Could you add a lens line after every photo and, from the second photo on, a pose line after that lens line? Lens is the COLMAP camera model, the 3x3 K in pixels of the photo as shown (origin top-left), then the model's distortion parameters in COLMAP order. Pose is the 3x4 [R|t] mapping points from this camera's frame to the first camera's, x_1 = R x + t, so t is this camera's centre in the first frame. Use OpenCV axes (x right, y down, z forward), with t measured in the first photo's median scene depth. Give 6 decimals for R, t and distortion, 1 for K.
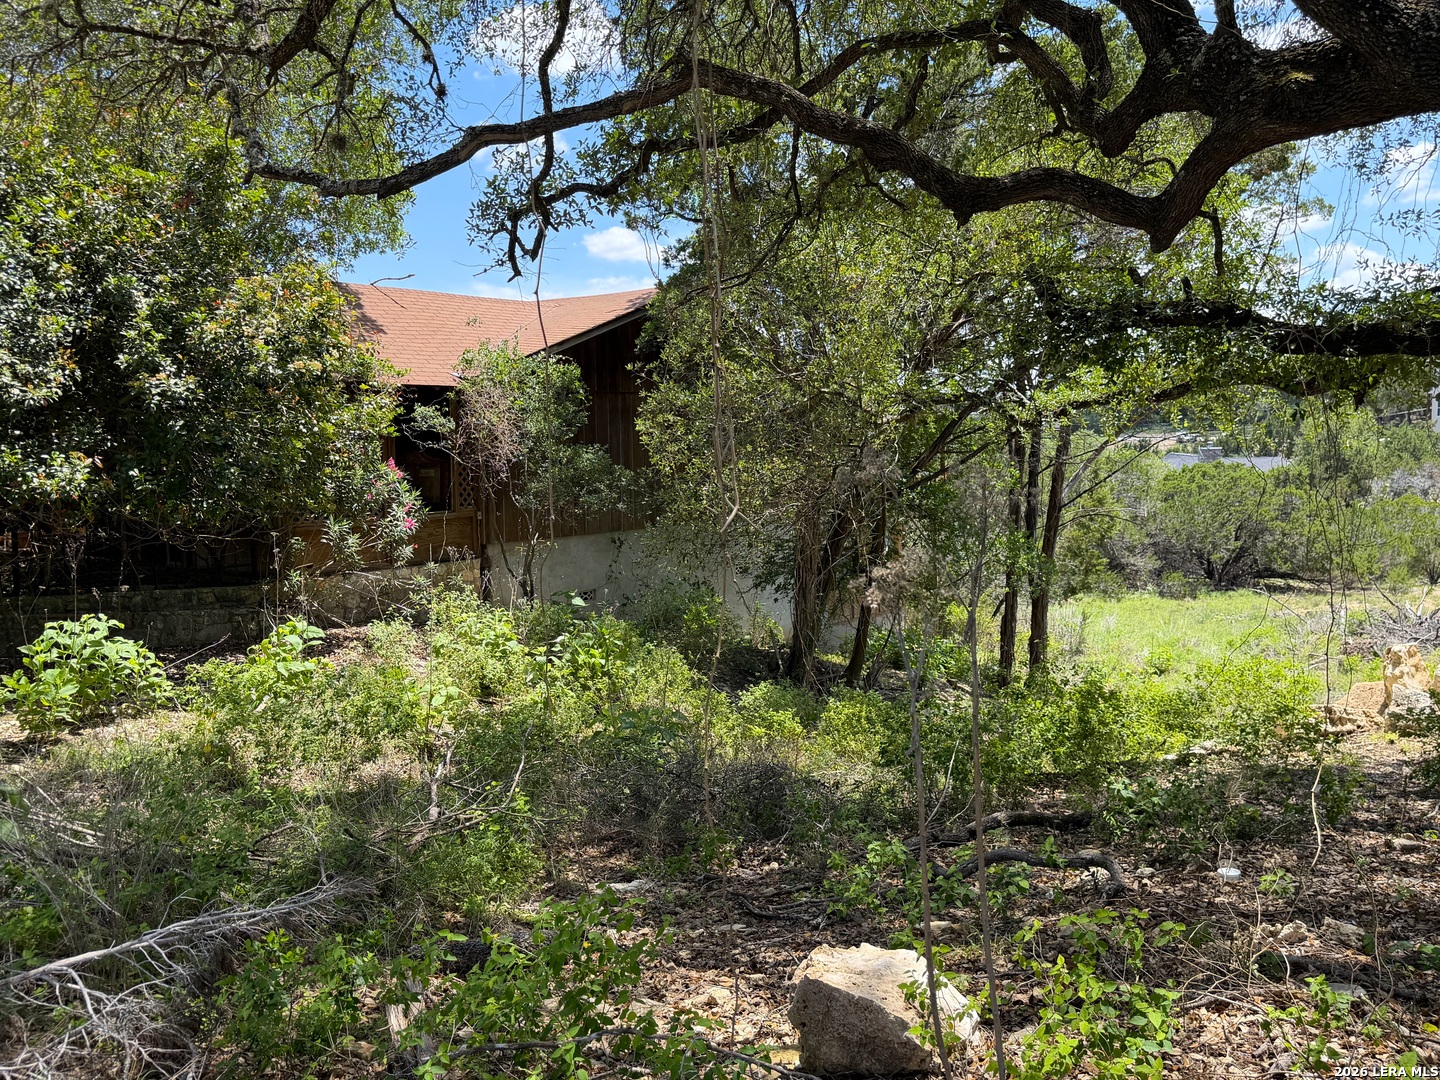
lens RADIAL K [[1191.8, 0, 711.4], [0, 1191.8, 541.4], [0, 0, 1]] dist [0.113948, -0.193422]
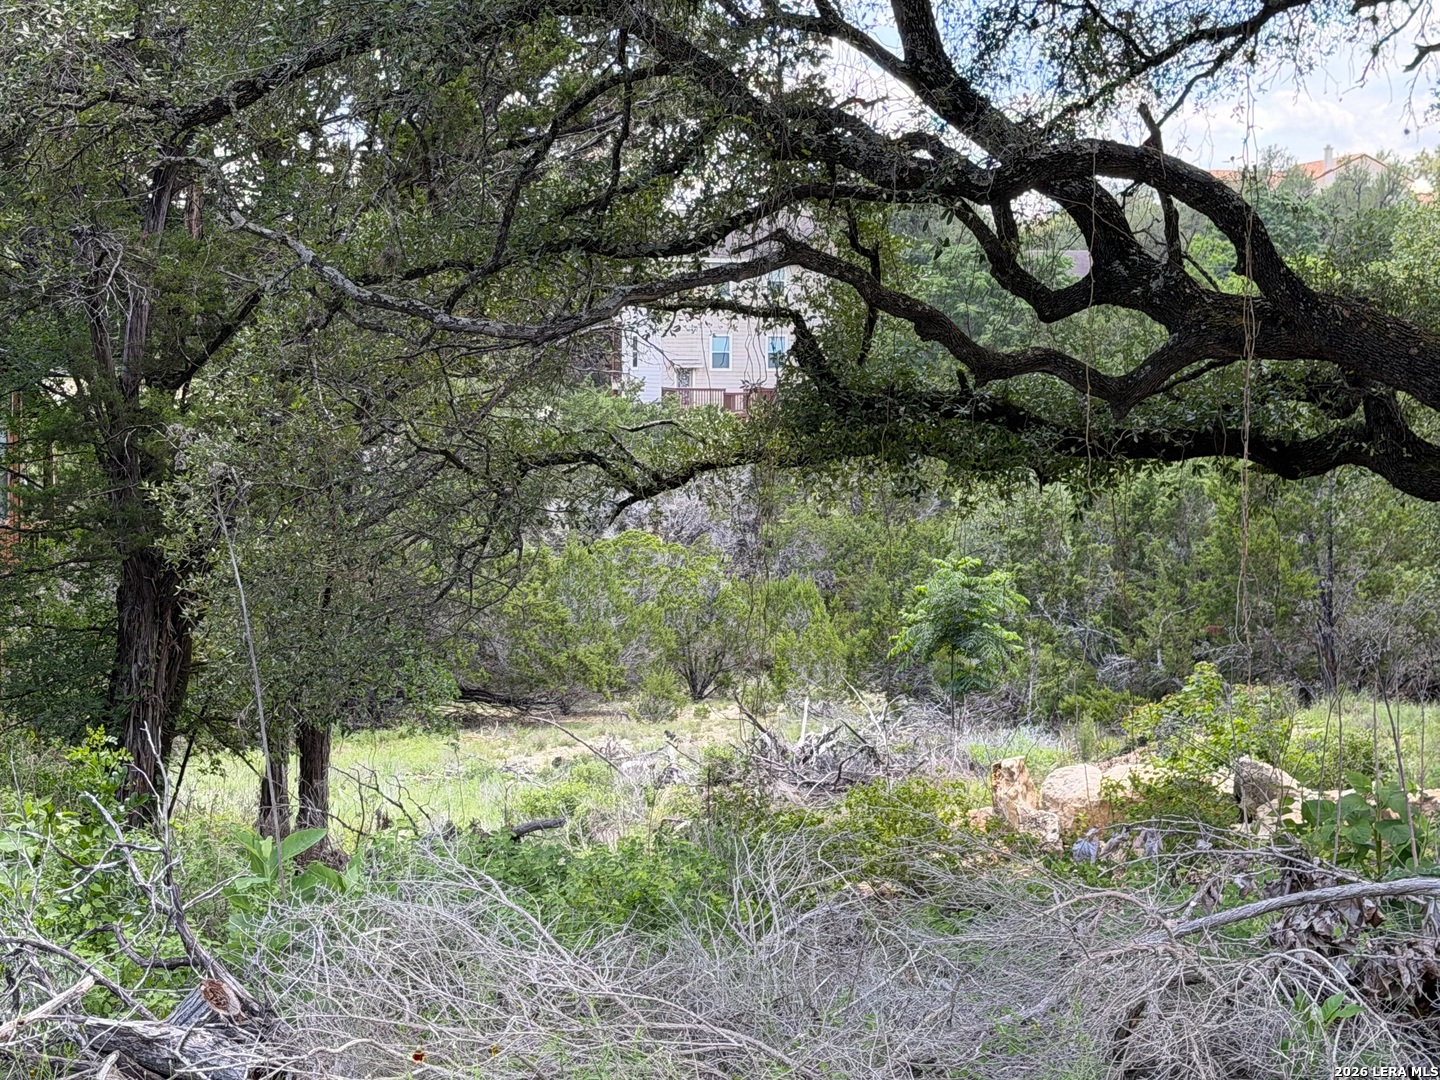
lens RADIAL K [[3049.8, 0, 721.3], [0, 3049.8, 538.4], [0, 0, 1]] dist [0.155142, 0.000000]
pose [[0.827886, -0.010549, 0.560797, -0.773186], [0.028558, 0.999319, -0.023362, -0.020897], [-0.560169, 0.035356, 0.827624, -0.619741]]
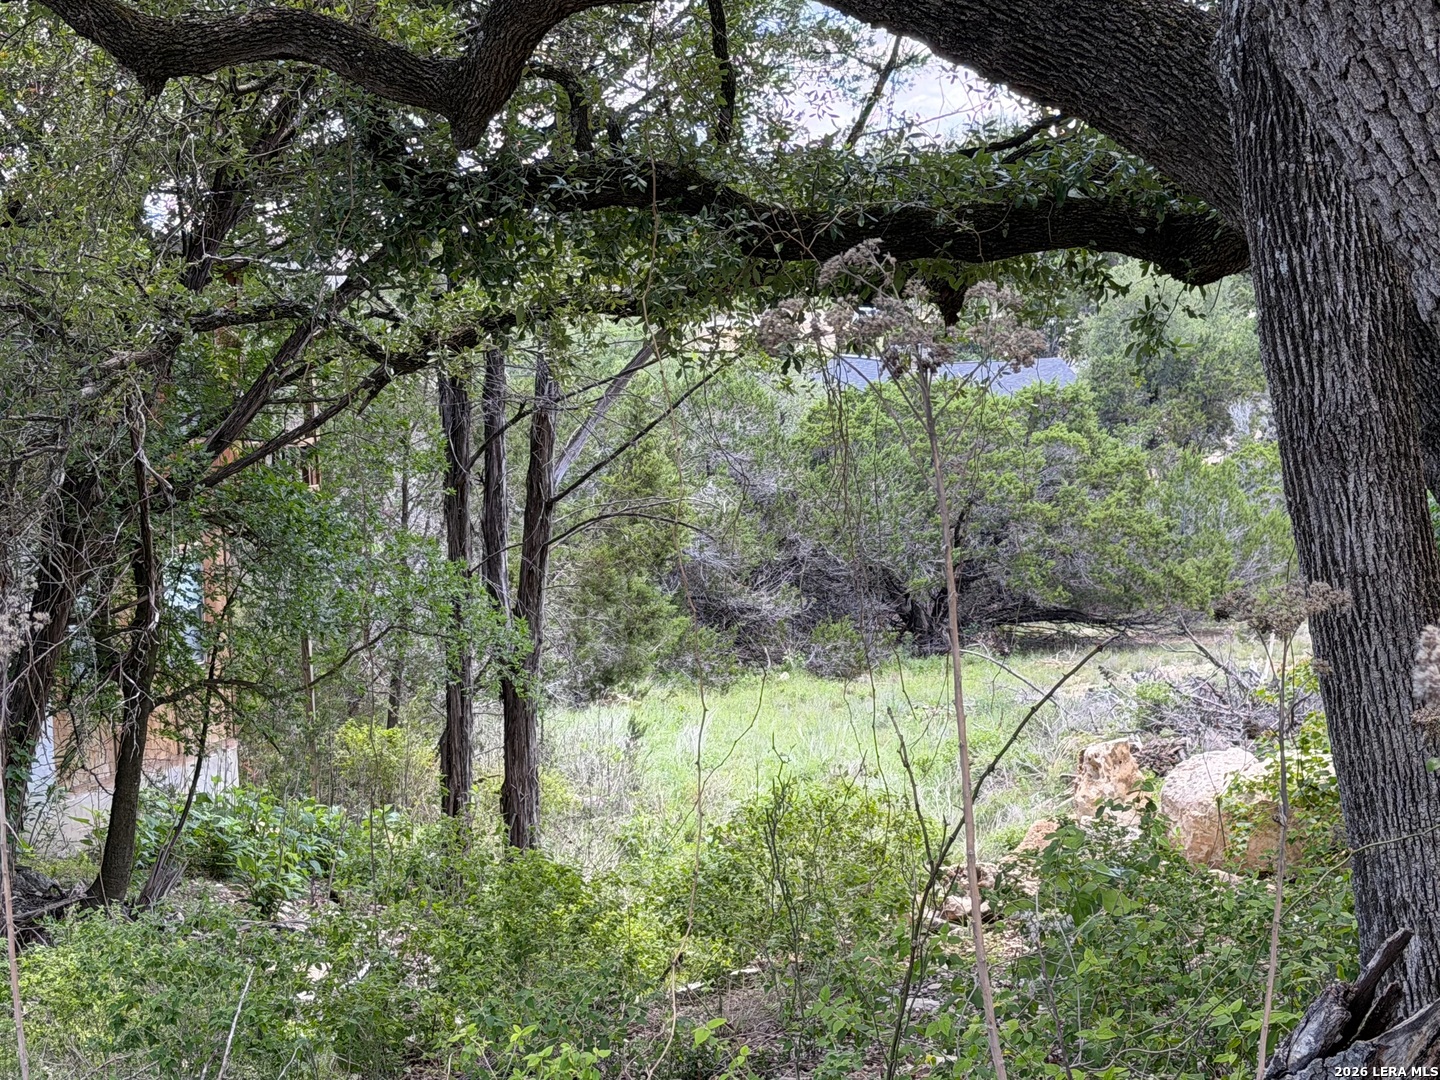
lens RADIAL K [[2916.8, 0, 733.2], [0, 2916.8, 548.2], [0, 0, 1]] dist [0.166036, 0.000000]
pose [[0.949231, -0.048772, 0.310777, 0.007083], [0.052034, 0.998643, -0.002208, -0.008564], [-0.310247, 0.018267, 0.950480, -0.213421]]
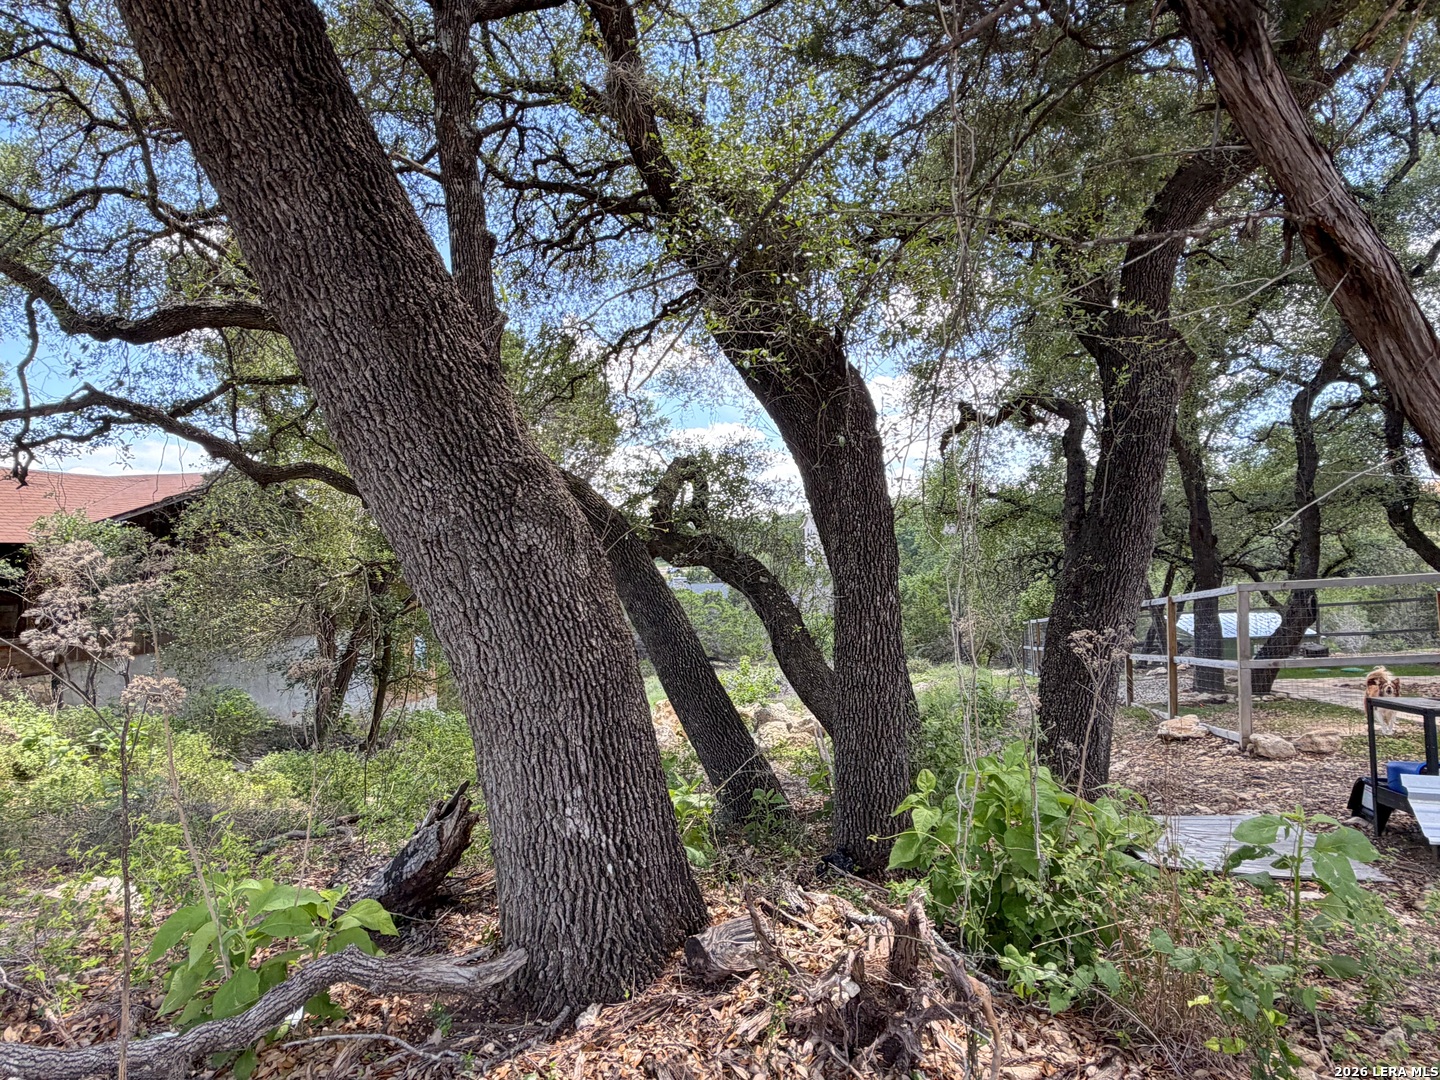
lens RADIAL K [[854.3, 0, 710.8], [0, 854.3, 546.2], [0, 0, 1]] dist [0.002069, -0.001930]
pose [[0.919548, 0.012085, 0.392791, 0.146538], [0.031739, 0.993978, -0.104884, -0.005700], [-0.391693, 0.108913, 0.913627, -0.209910]]
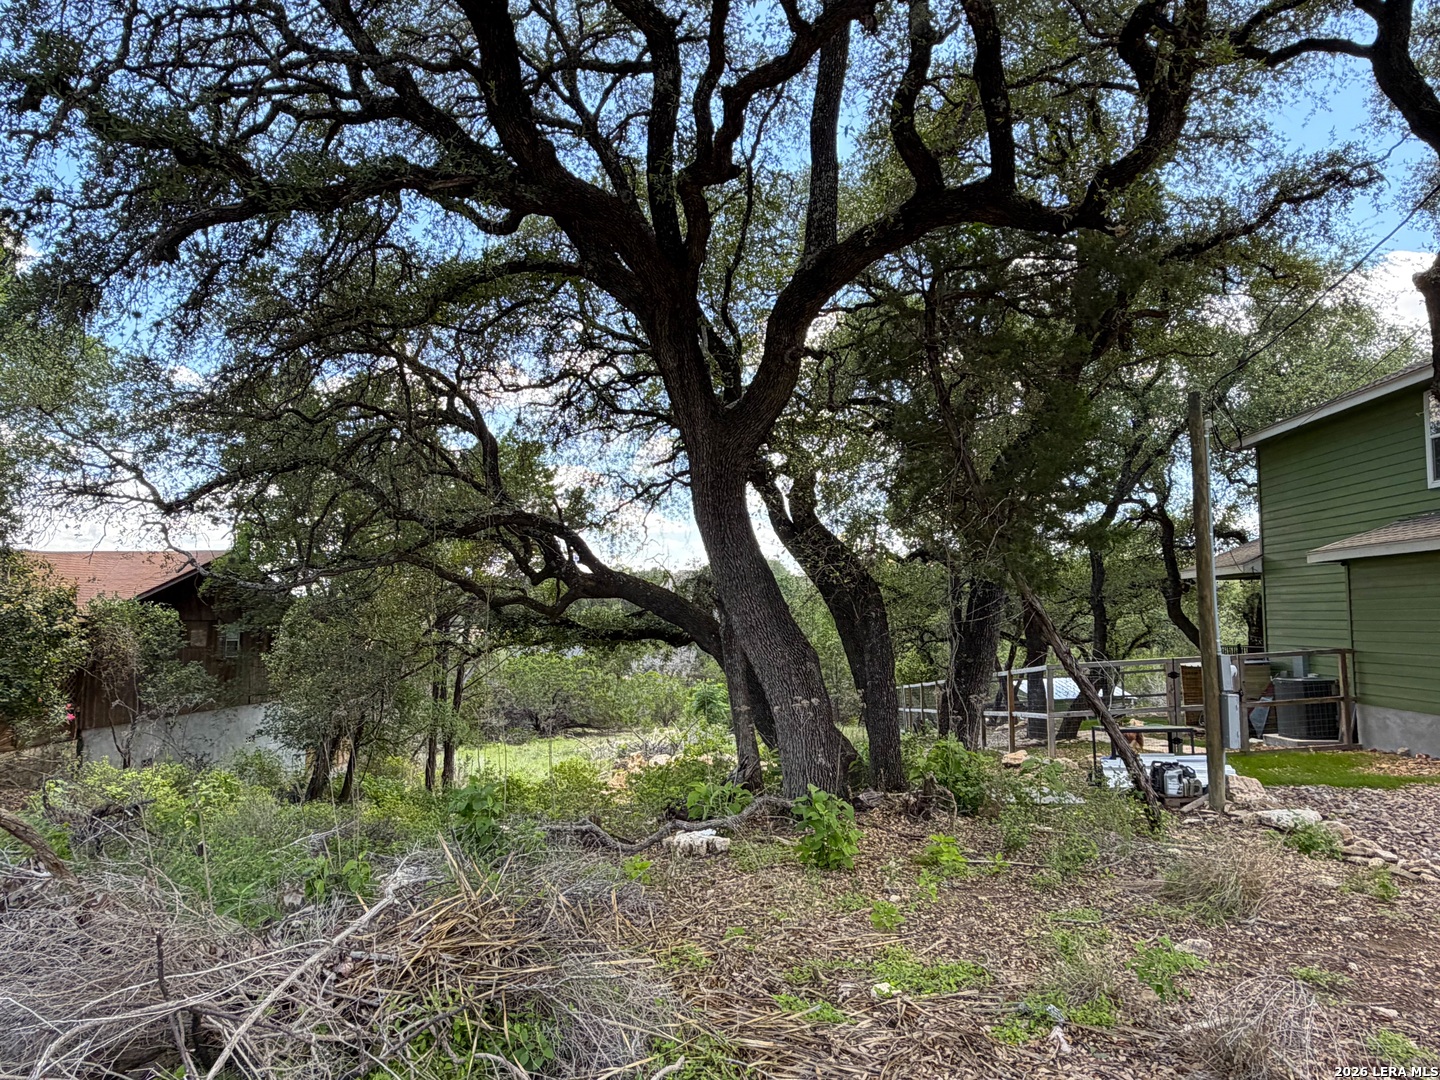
lens RADIAL K [[937.6, 0, 720.5], [0, 937.6, 545.3], [0, 0, 1]] dist [-0.002714, 0.000426]
pose [[0.831078, 0.056054, 0.553323, -0.283932], [0.038955, 0.986597, -0.158457, -0.012053], [-0.554789, 0.153245, 0.817756, -0.577239]]
